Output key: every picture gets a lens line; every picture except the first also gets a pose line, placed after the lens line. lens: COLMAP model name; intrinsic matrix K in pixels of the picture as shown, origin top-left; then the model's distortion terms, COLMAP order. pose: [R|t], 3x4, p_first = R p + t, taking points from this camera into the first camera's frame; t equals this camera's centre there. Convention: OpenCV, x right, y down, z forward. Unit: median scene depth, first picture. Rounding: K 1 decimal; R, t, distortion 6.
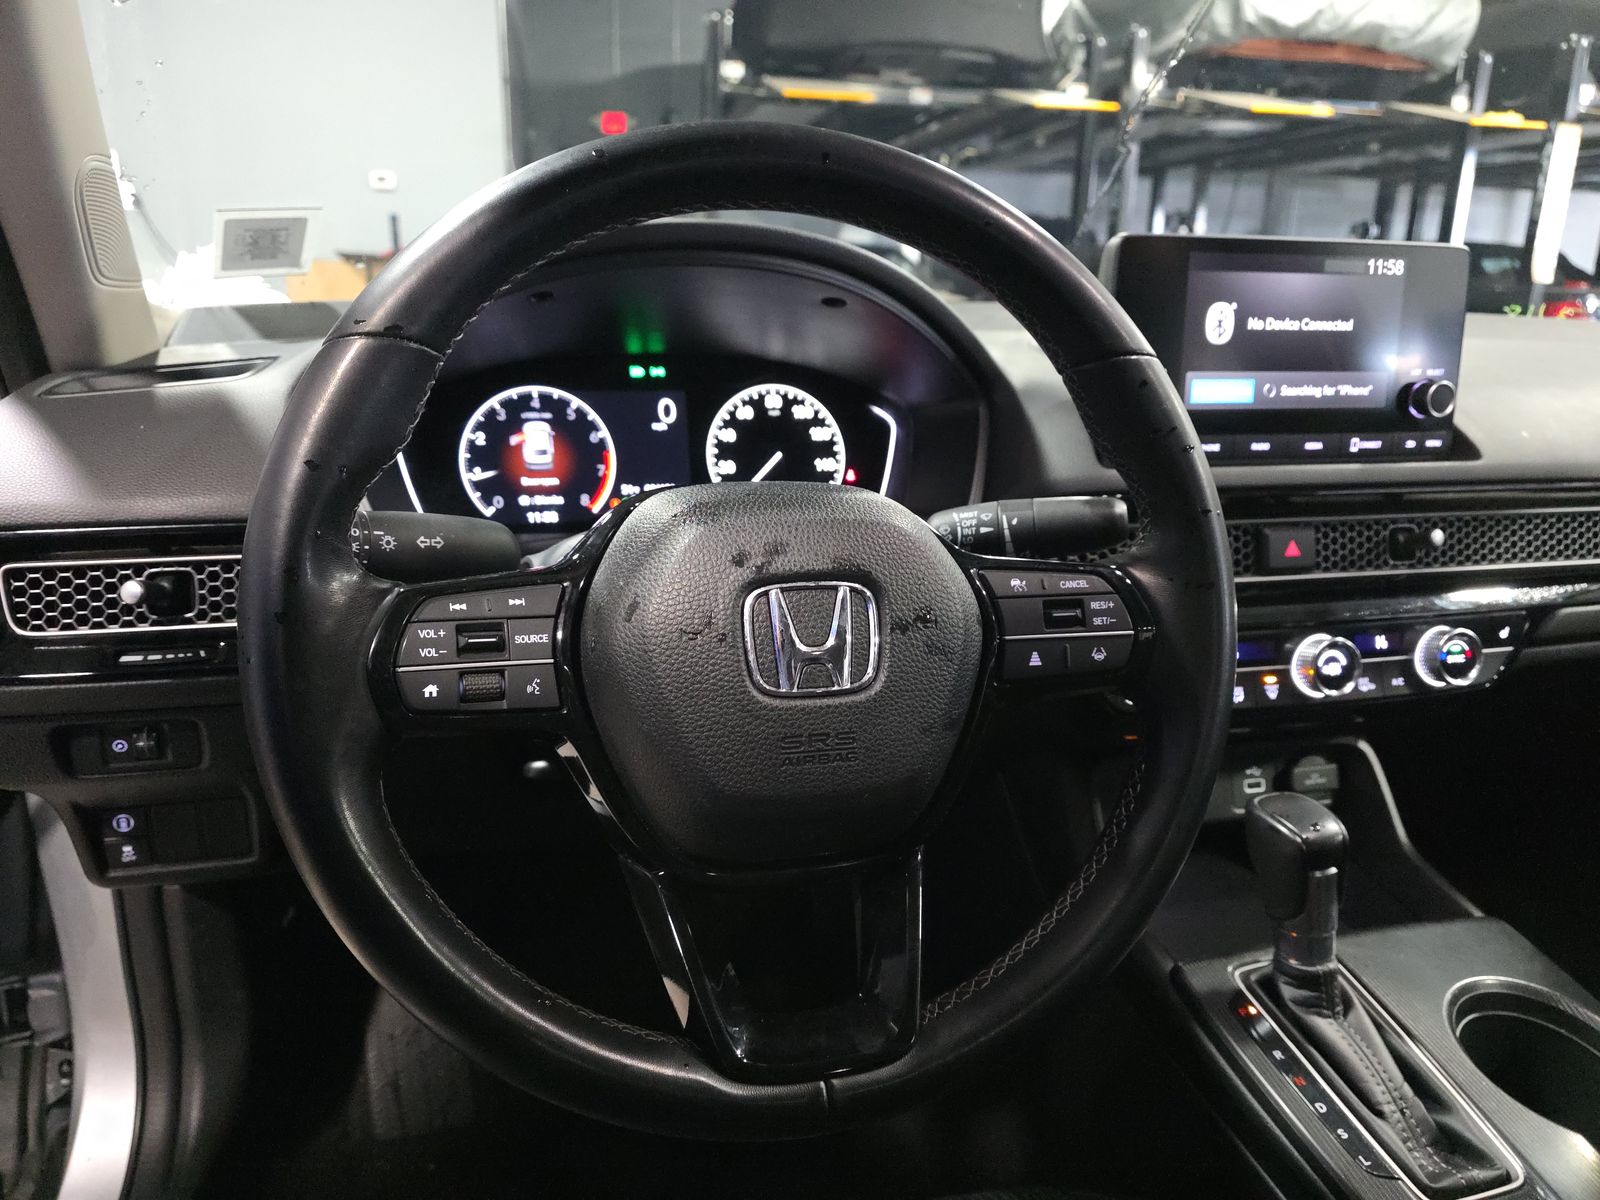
lens RADIAL K [[1050.6, 0, 806.3], [0, 1050.6, 602.3], [0, 0, 1]] dist [0.055278, -0.038346]
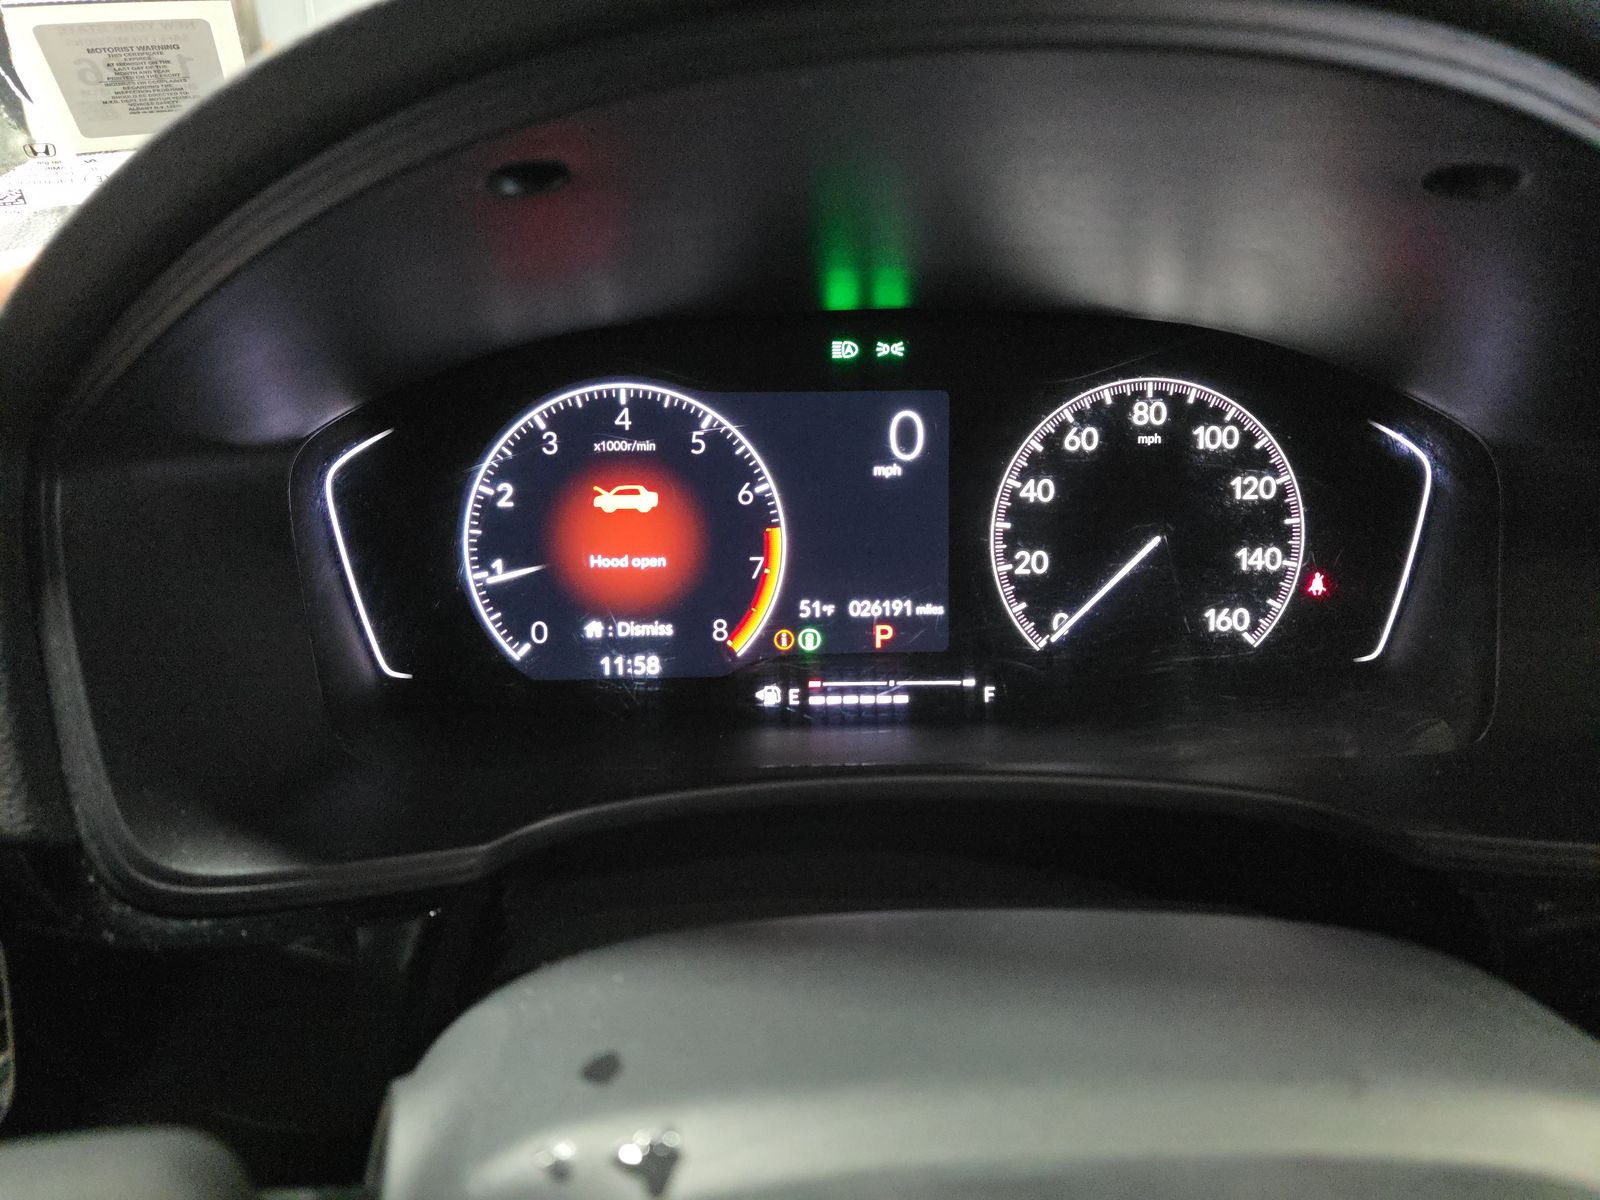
lens RADIAL K [[1050.6, 0, 800.8], [0, 1050.6, 599.8], [0, 0, 1]] dist [0.055278, -0.038346]
pose [[0.976861, 0.065141, -0.203715, -0.082475], [-0.044608, 0.993596, 0.103816, -0.161058], [0.209173, -0.092326, 0.973510, 0.562236]]
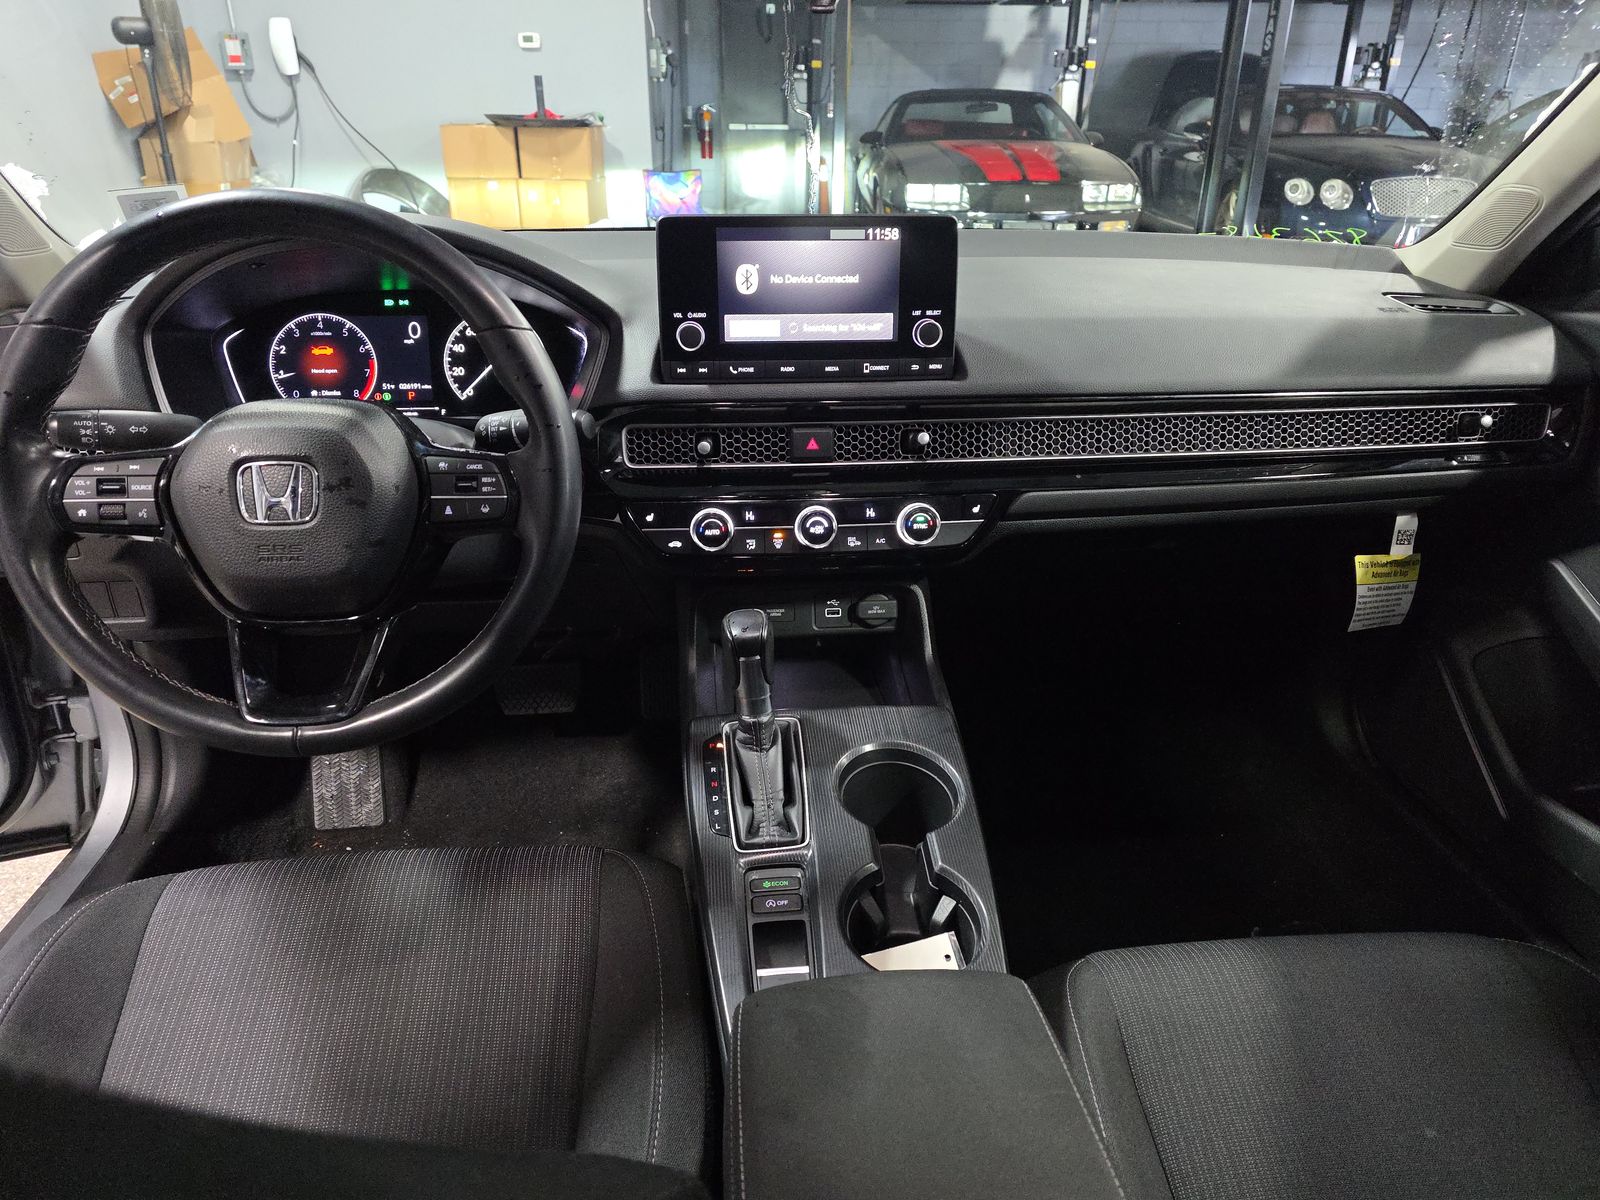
lens RADIAL K [[1050.6, 0, 844.6], [0, 1050.6, 609.3], [0, 0, 1]] dist [0.055278, -0.038346]
pose [[0.987909, 0.050230, -0.146671, 0.686915], [-0.029210, 0.989422, 0.142096, -0.031069], [0.152257, -0.136093, 0.978926, -0.372562]]
